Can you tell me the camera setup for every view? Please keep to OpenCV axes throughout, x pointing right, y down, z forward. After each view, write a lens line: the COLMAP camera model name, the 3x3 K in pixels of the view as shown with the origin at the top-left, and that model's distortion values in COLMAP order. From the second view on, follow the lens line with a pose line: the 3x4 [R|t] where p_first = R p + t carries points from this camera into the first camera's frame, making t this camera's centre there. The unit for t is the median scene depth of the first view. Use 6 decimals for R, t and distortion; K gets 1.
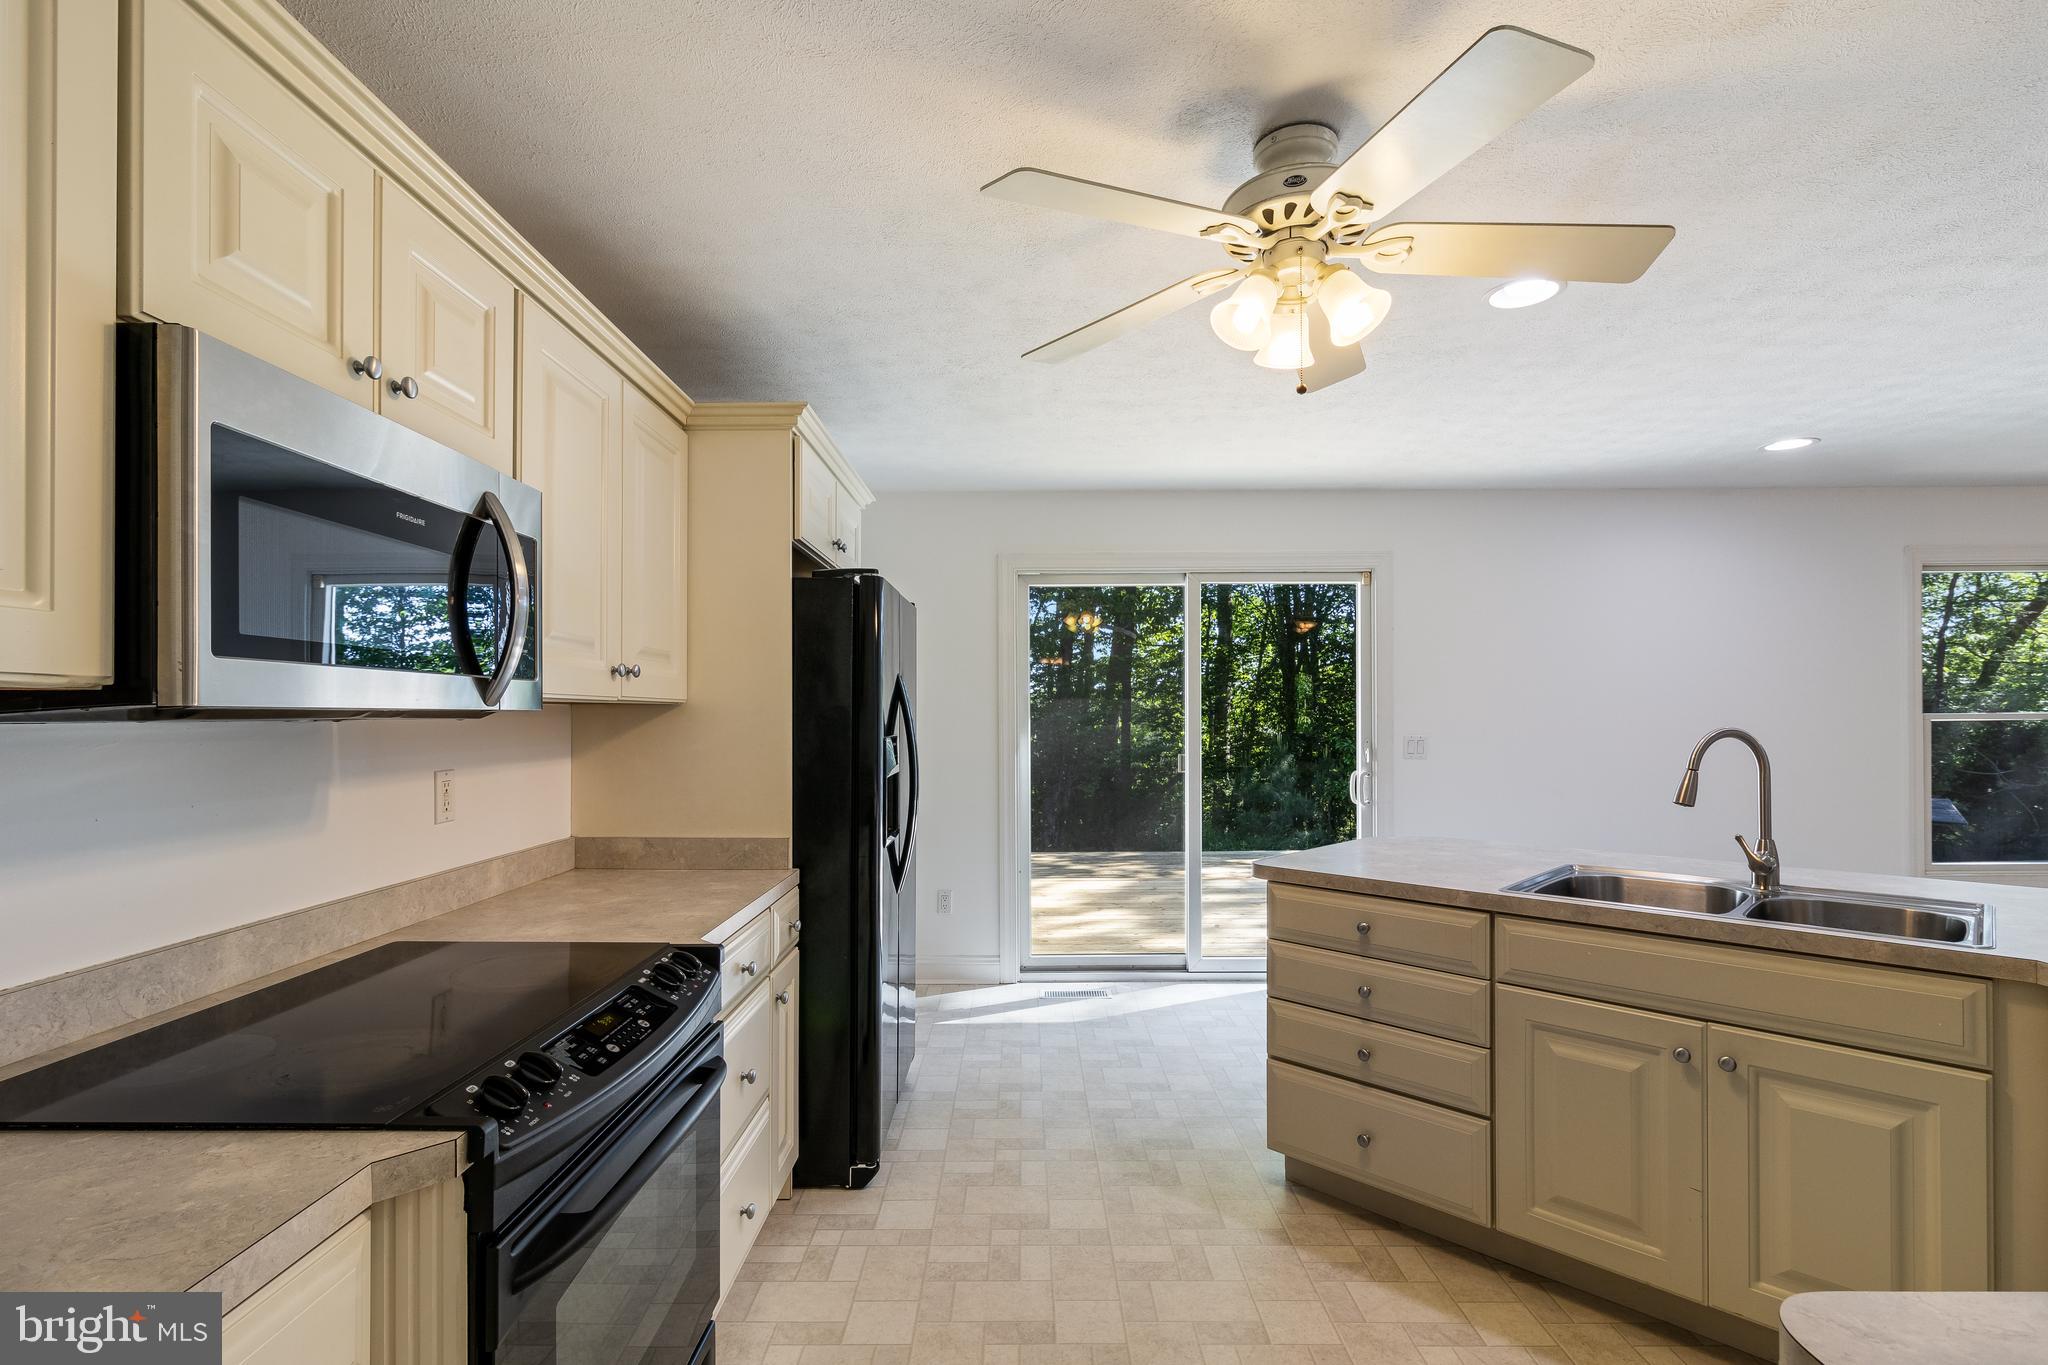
lens RADIAL K [[959.0, 0, 1006.2], [0, 959.0, 712.8], [0, 0, 1]] dist [0.000092, 0.000880]
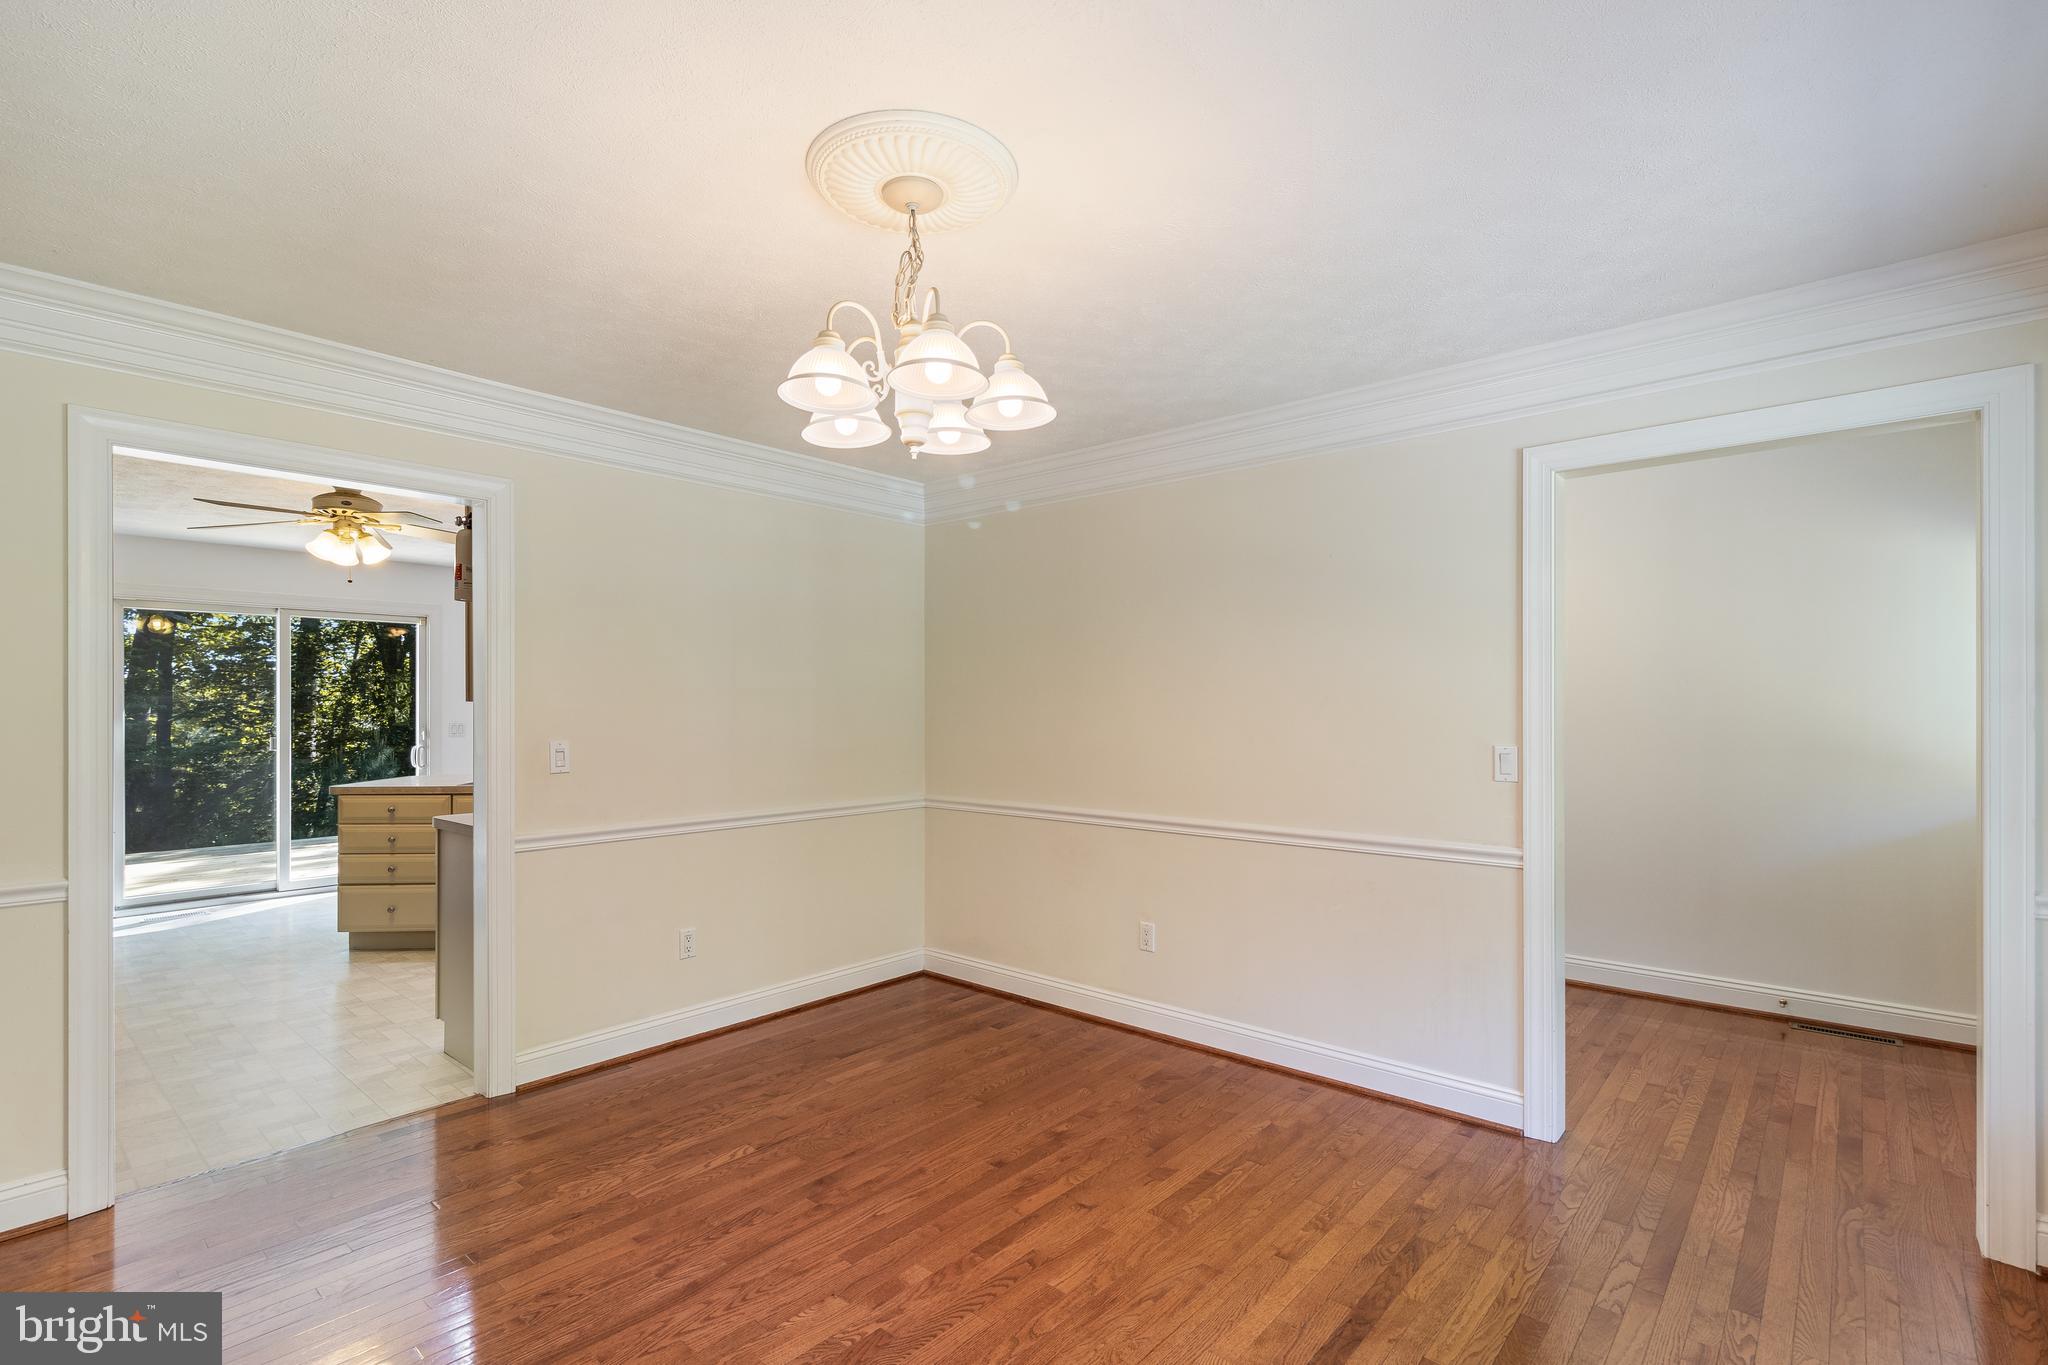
lens RADIAL K [[959.0, 0, 1032.2], [0, 959.0, 703.1], [0, 0, 1]] dist [0.000092, 0.000880]
pose [[0.644738, 0.003707, 0.764394, -0.311477], [-0.001345, 0.999992, -0.003715, -0.005986], [-0.764402, 0.001367, 0.644738, -1.342807]]
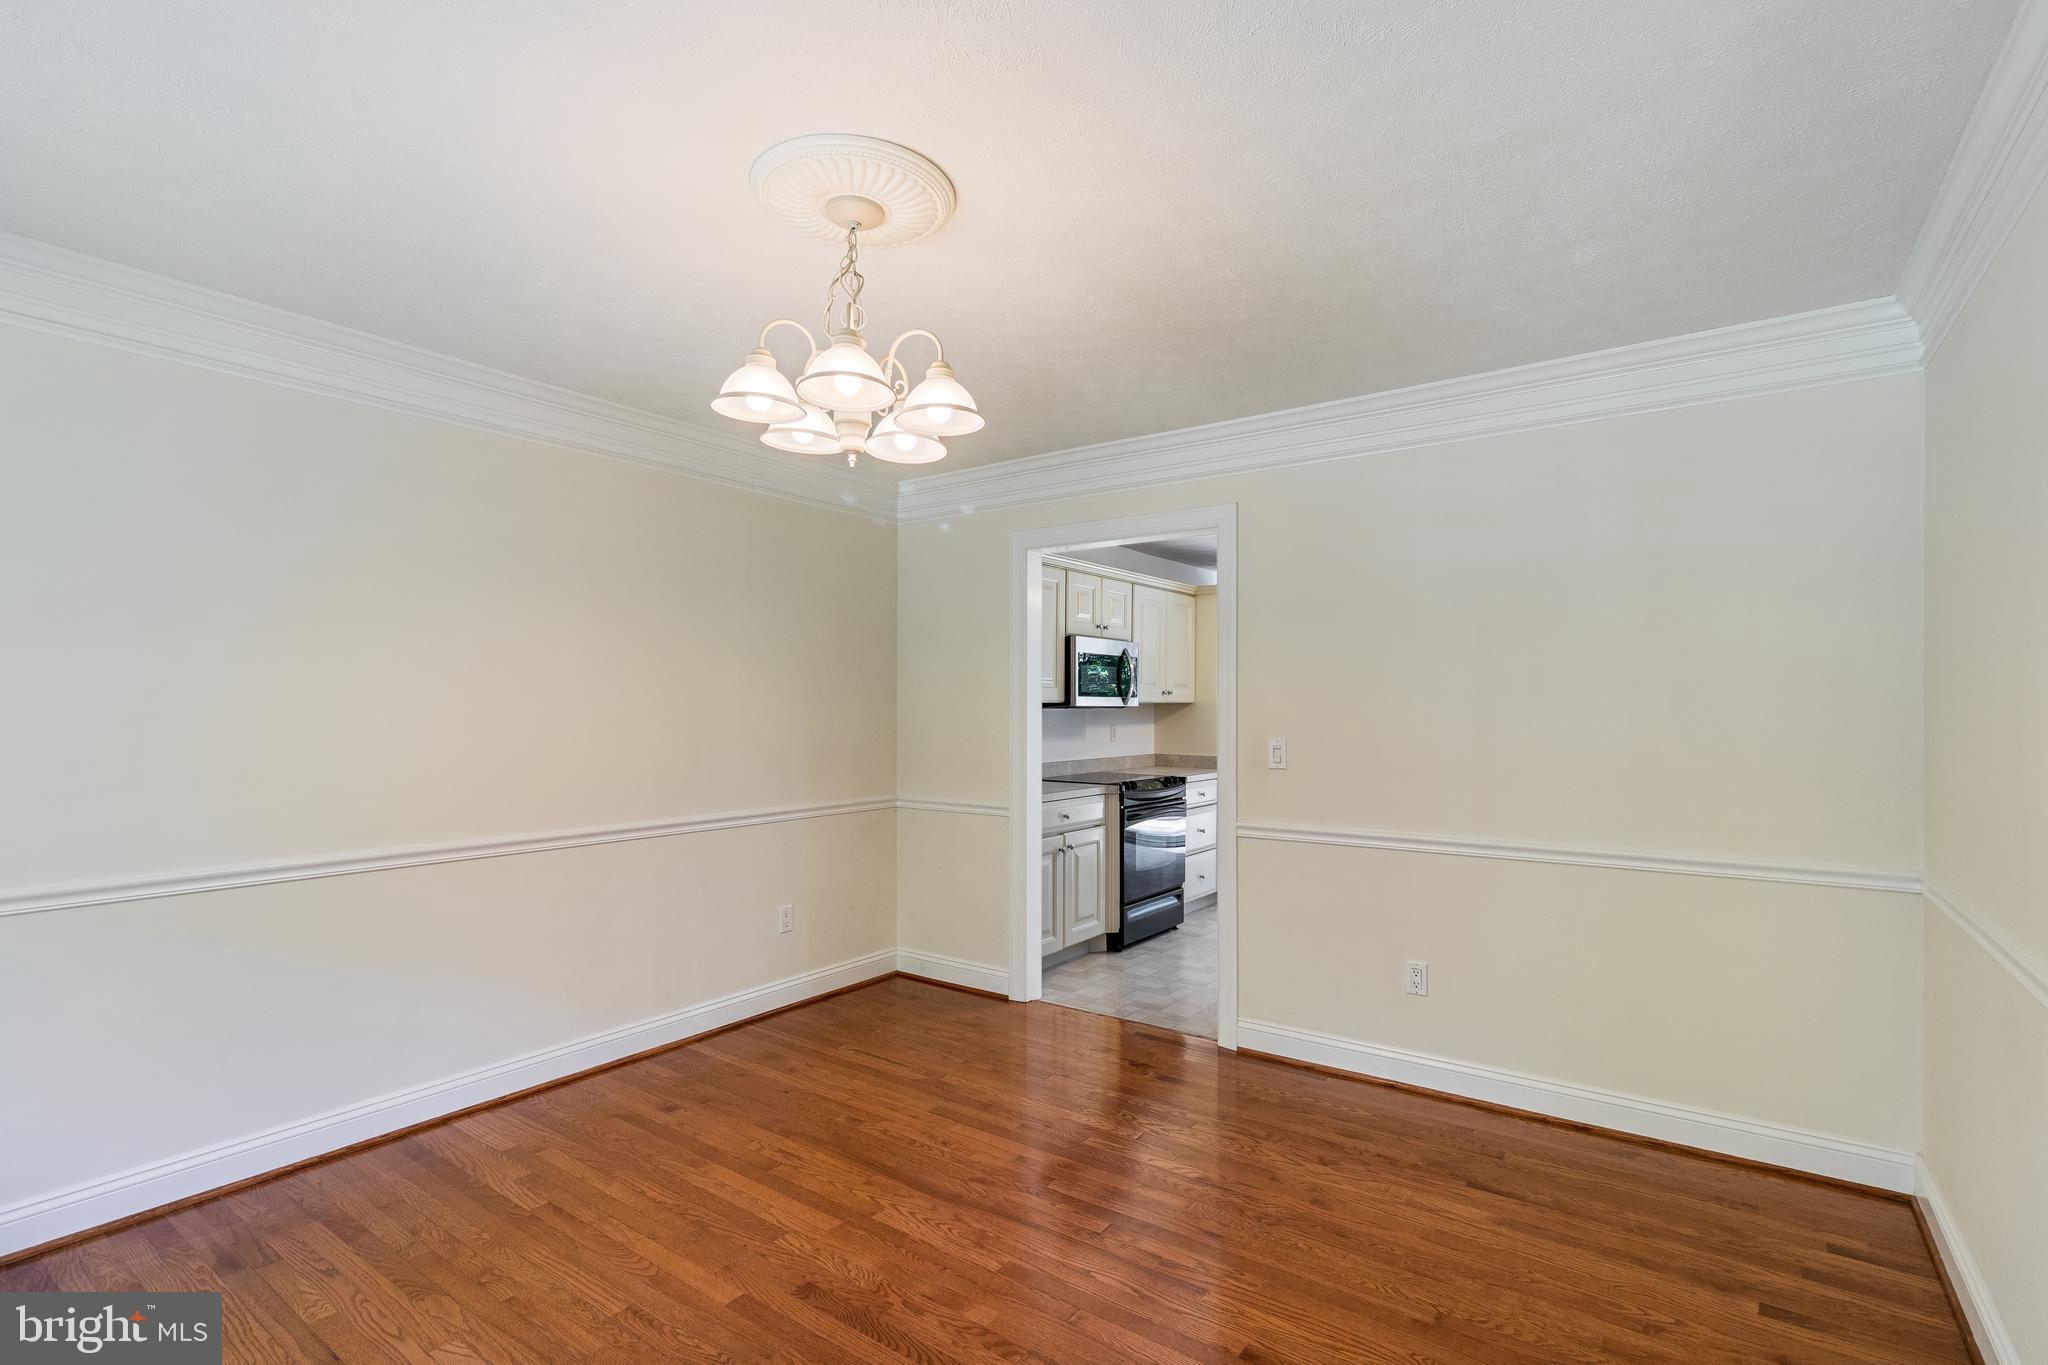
lens RADIAL K [[959.0, 0, 1012.2], [0, 959.0, 693.2], [0, 0, 1]] dist [0.000092, 0.000880]
pose [[0.813659, -0.004225, -0.581327, 0.749997], [-0.002649, 0.999936, -0.010976, -0.007163], [0.581336, 0.010470, 0.813596, -1.350603]]
